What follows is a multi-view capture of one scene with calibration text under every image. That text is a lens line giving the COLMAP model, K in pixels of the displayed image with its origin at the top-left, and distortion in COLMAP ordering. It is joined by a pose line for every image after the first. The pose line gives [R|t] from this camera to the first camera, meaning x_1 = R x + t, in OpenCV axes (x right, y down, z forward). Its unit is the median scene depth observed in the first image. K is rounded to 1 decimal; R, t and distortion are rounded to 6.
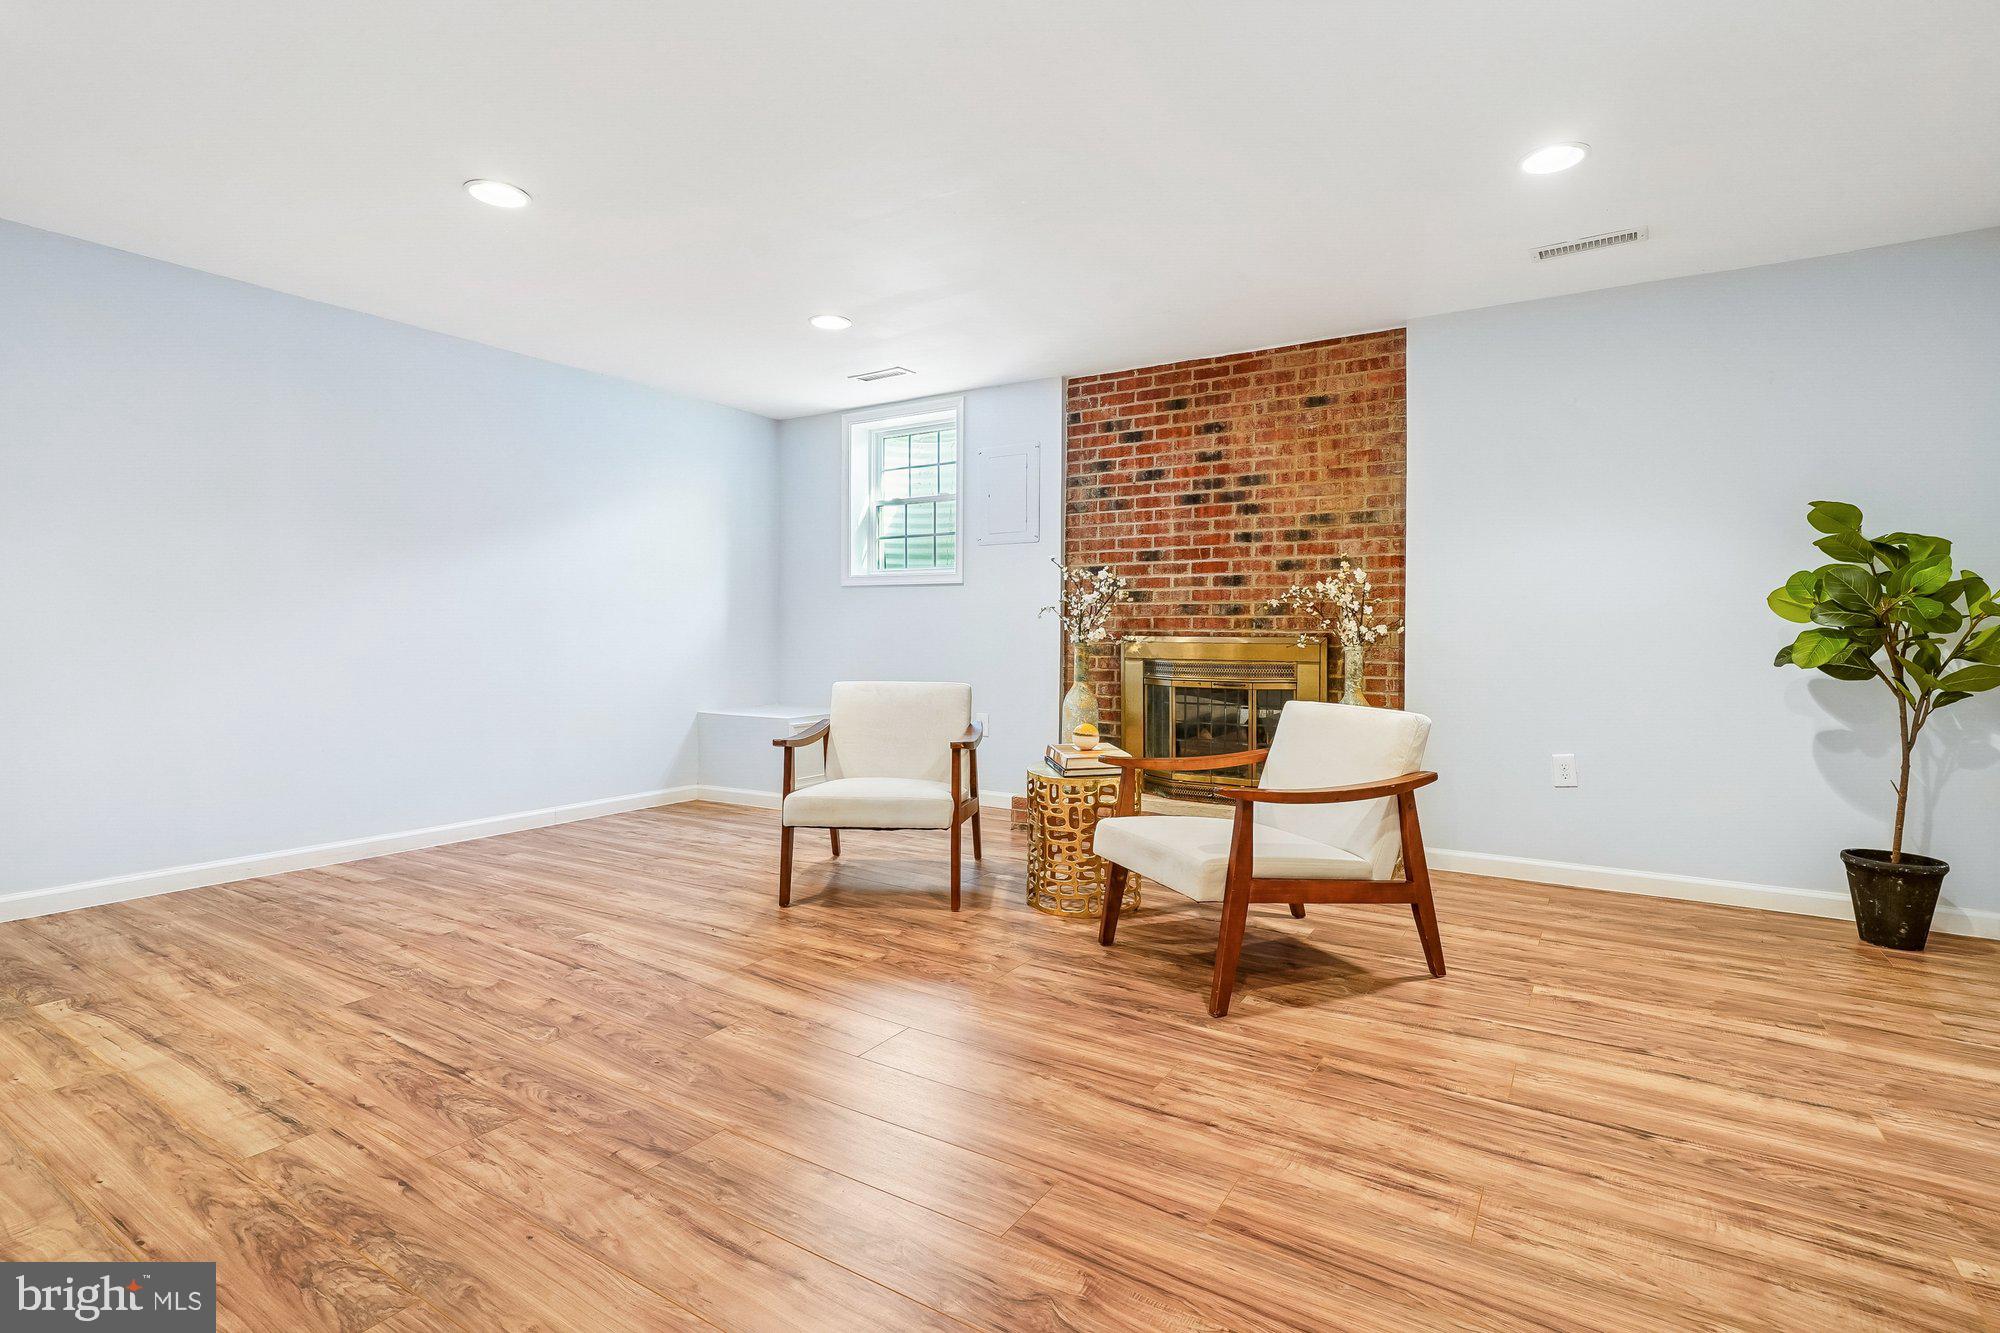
lens RADIAL K [[957.1, 0, 1008.1], [0, 957.1, 648.1], [0, 0, 1]] dist [-0.009316, 0.003422]
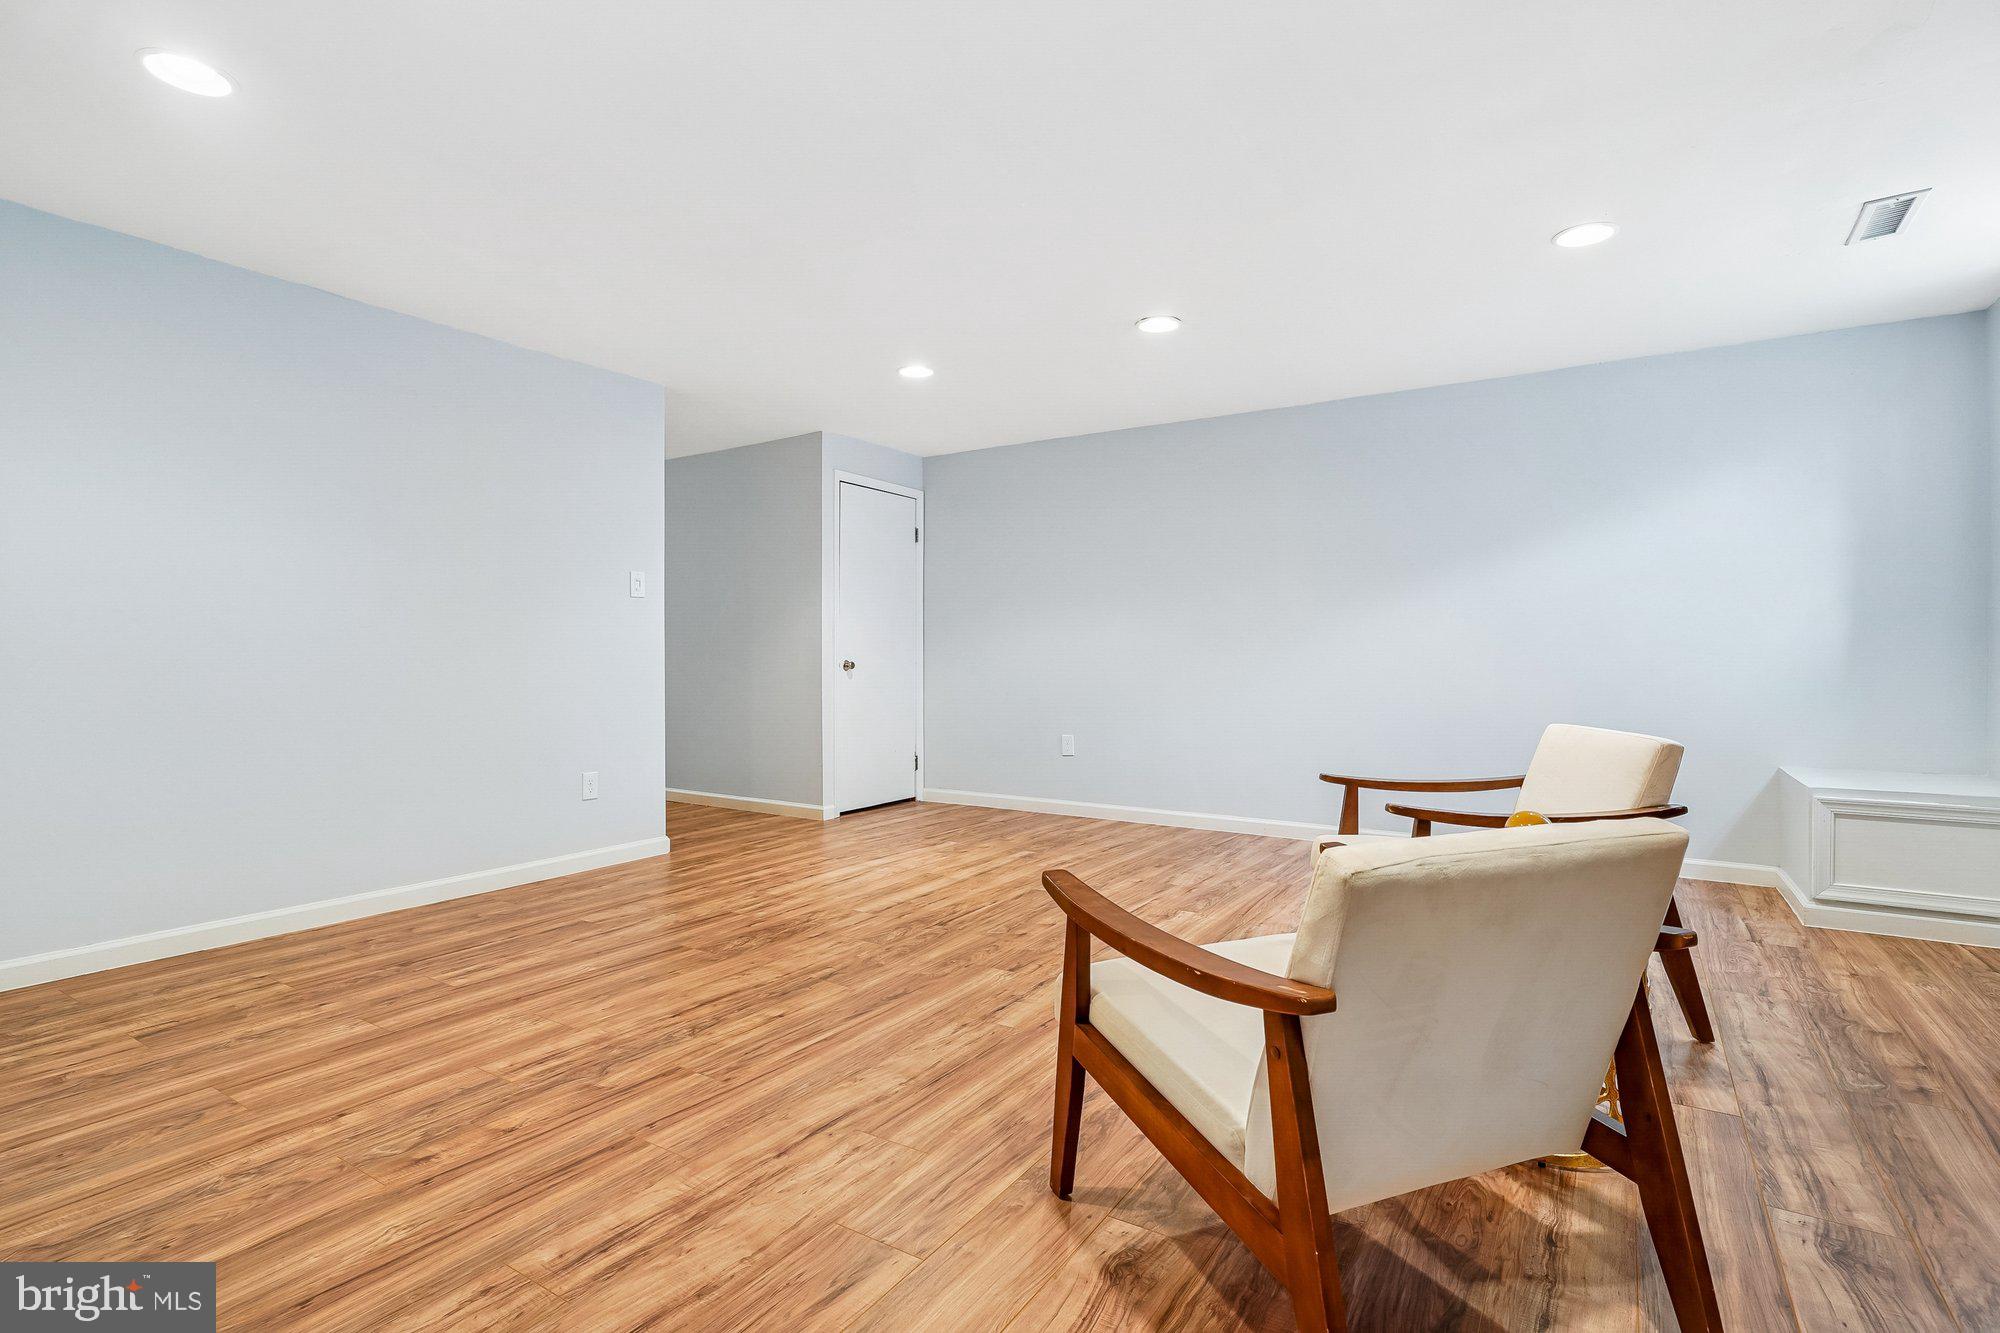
lens RADIAL K [[957.1, 0, 998.2], [0, 957.1, 670.1], [0, 0, 1]] dist [-0.009316, 0.003422]
pose [[-0.012788, 0.006958, -0.999894, 0.535468], [-0.014287, 0.999872, 0.007140, -0.004729], [0.999816, 0.014377, -0.012687, 0.553314]]
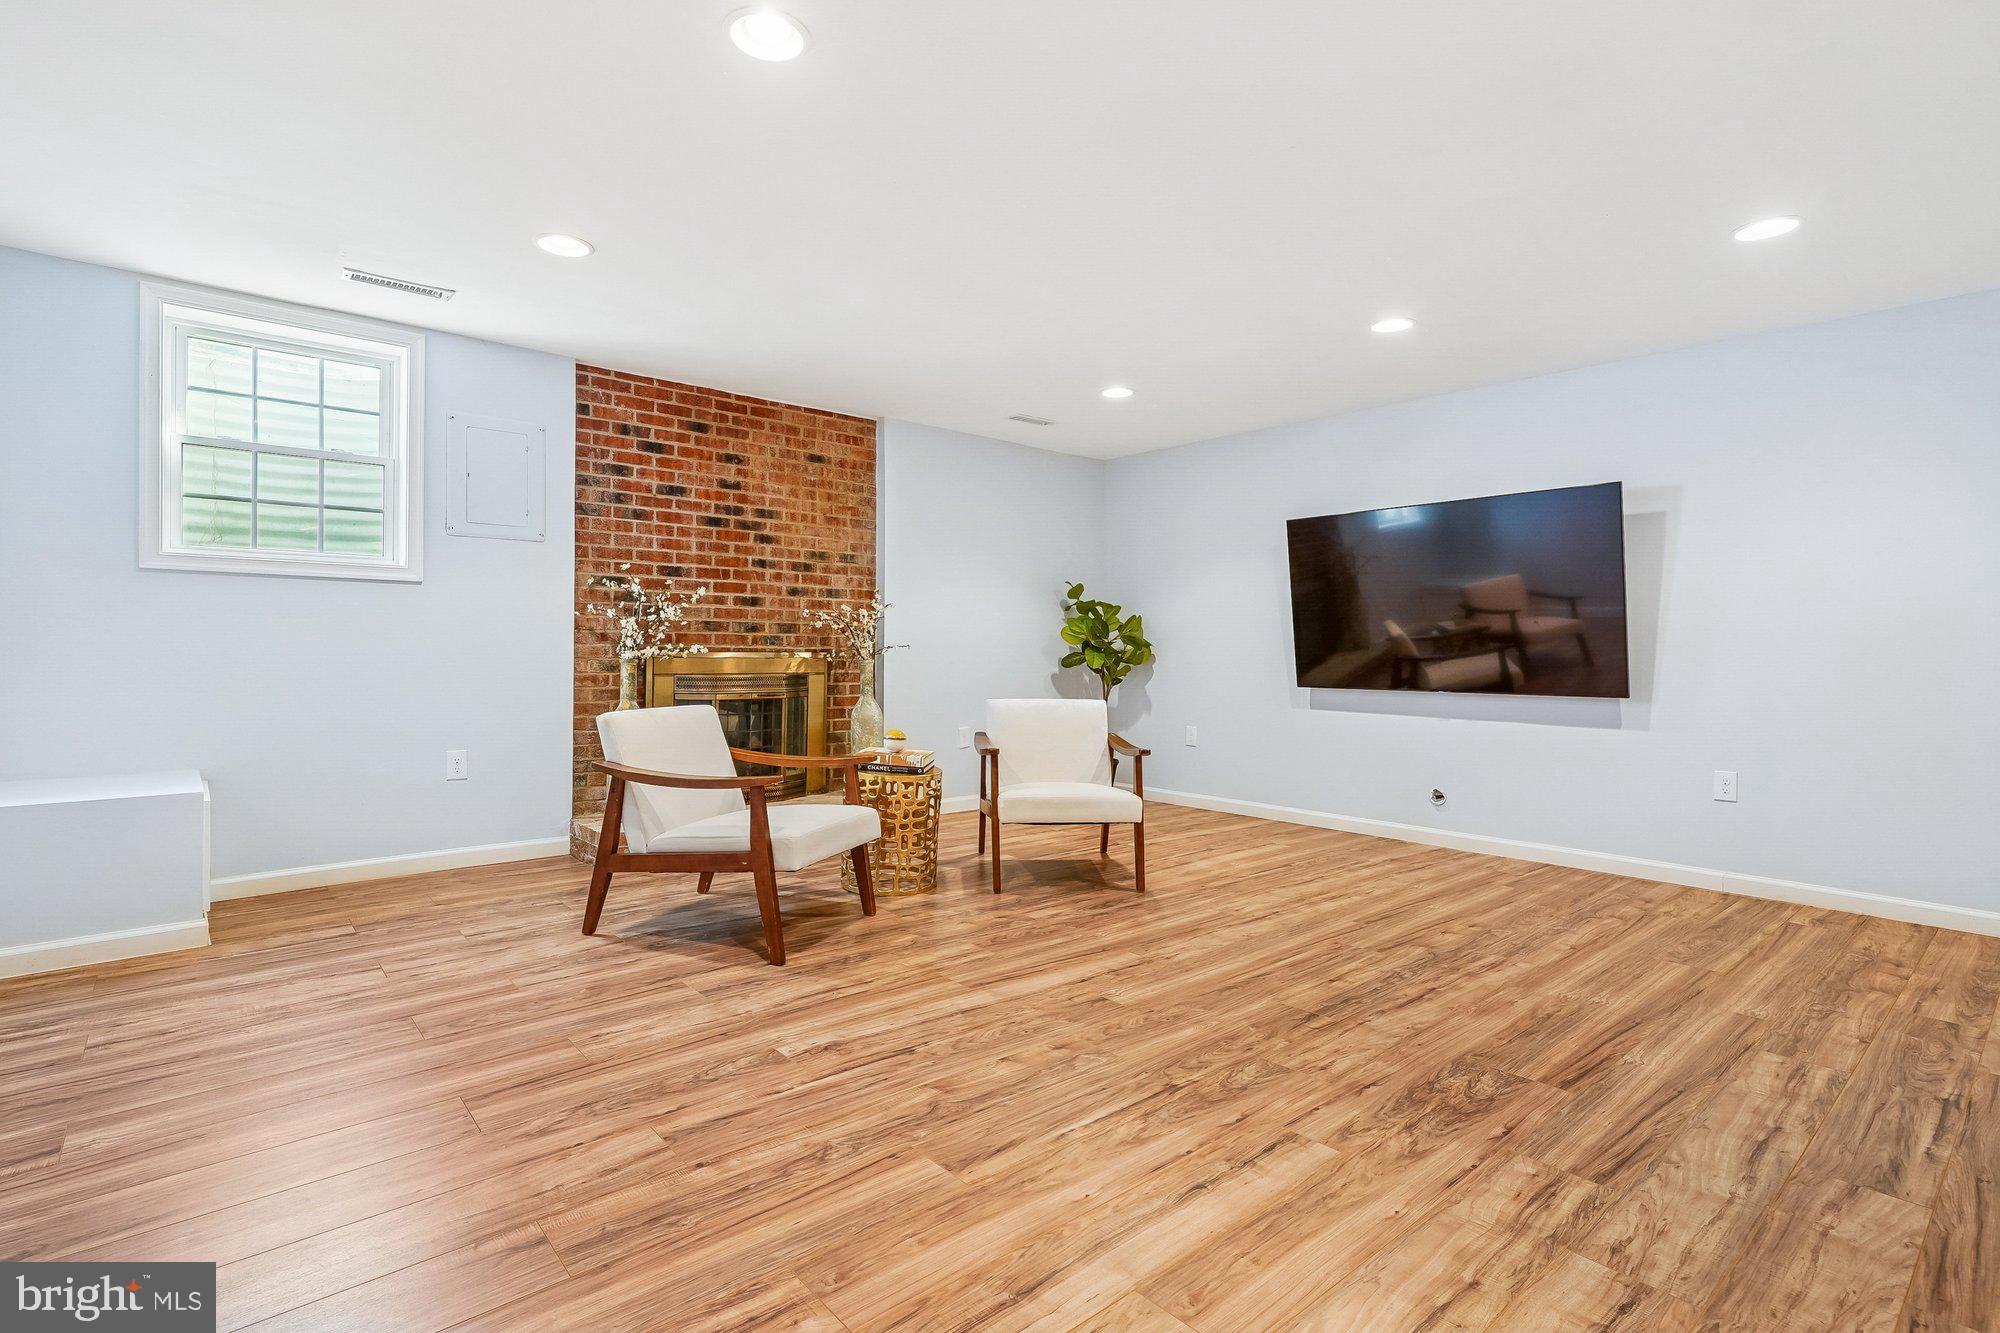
lens RADIAL K [[957.1, 0, 996.0], [0, 957.1, 658.6], [0, 0, 1]] dist [-0.009316, 0.003422]
pose [[0.298636, -0.013263, 0.954275, -0.803632], [0.006190, 0.999909, 0.011960, -0.017265], [-0.954347, 0.002336, 0.298691, 0.433442]]
